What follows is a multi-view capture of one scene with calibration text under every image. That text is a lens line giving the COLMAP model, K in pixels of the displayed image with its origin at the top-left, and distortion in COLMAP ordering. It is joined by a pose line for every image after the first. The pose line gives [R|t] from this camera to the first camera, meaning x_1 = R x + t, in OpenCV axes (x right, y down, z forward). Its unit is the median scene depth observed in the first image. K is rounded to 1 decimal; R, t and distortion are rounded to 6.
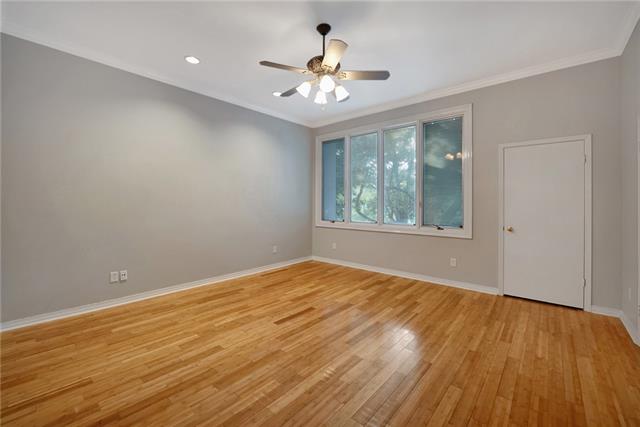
lens RADIAL K [[263.0, 0, 320.0], [0, 263.0, 208.4], [0, 0, 1]] dist [0.000538, 0.000080]
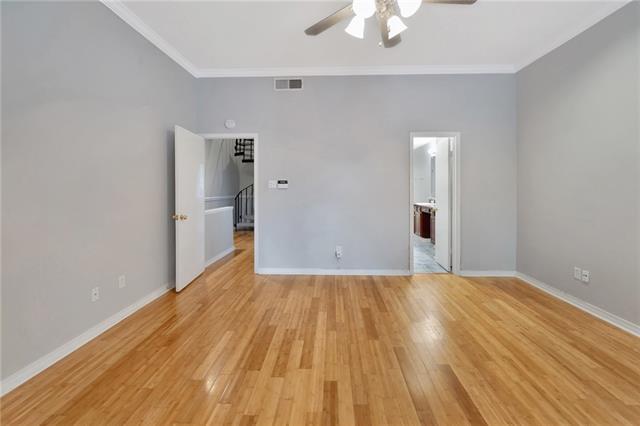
lens RADIAL K [[263.0, 0, 319.9], [0, 263.0, 187.9], [0, 0, 1]] dist [0.000538, 0.000080]
pose [[-0.781079, -0.007795, -0.624384, 0.548528], [-0.018002, 0.999788, 0.010039, -0.021050], [0.624173, 0.019081, -0.781053, 1.432042]]
